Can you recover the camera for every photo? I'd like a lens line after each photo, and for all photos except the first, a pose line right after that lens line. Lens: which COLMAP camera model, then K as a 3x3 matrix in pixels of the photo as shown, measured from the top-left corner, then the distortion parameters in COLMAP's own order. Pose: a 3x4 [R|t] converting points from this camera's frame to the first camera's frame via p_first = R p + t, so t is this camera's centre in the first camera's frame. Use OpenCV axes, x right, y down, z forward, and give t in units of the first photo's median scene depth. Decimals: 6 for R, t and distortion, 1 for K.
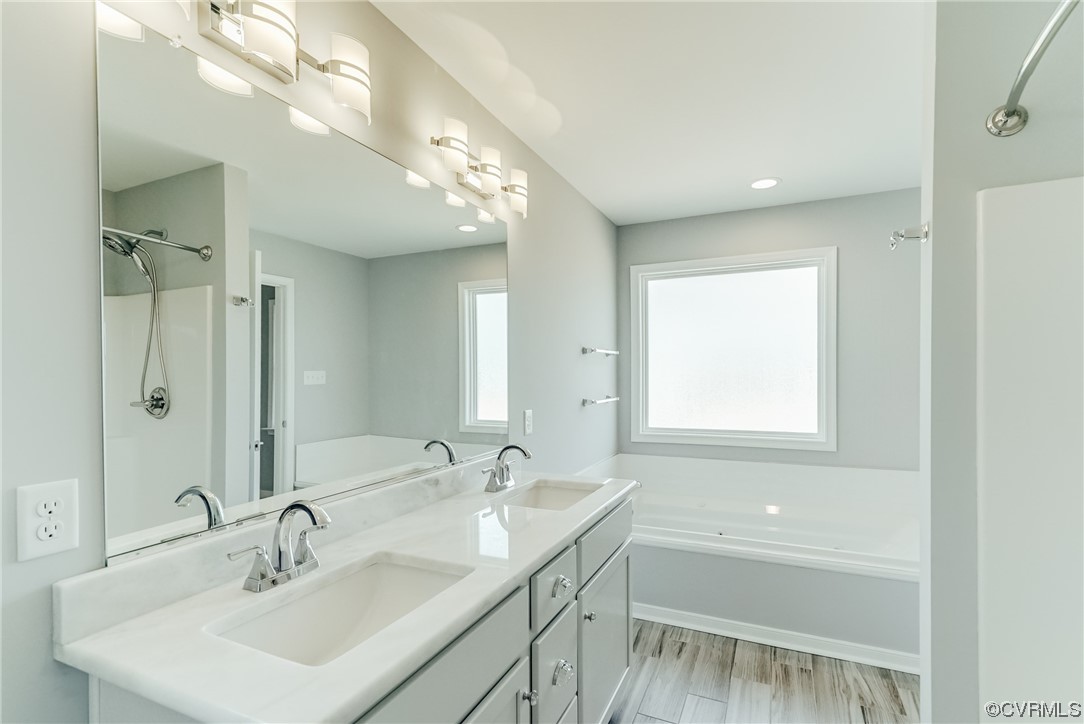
lens RADIAL K [[481.5, 0, 540.0], [0, 481.5, 394.0], [0, 0, 1]] dist [0.001255, 0.000177]
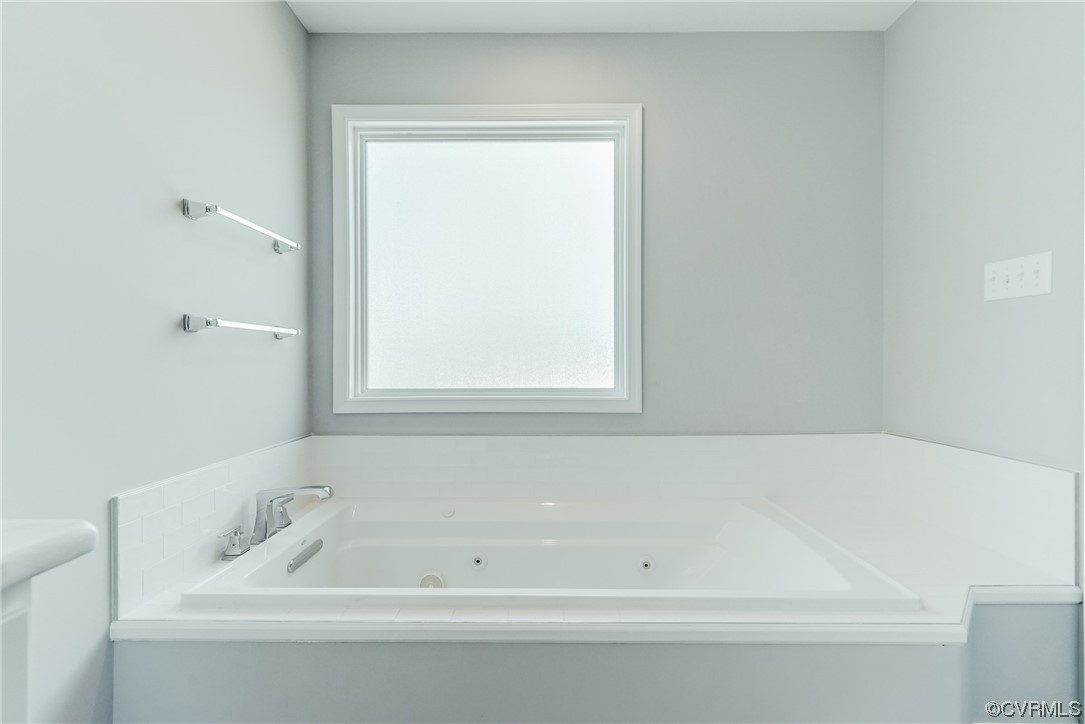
lens RADIAL K [[488.0, 0, 542.5], [0, 488.0, 362.0], [0, 0, 1]] dist [-0.000386, -0.000020]
pose [[0.900816, 0.012327, 0.434027, 0.167487], [0.003498, 0.999358, -0.035642, 0.062584], [-0.434188, 0.033625, 0.900195, 0.383690]]
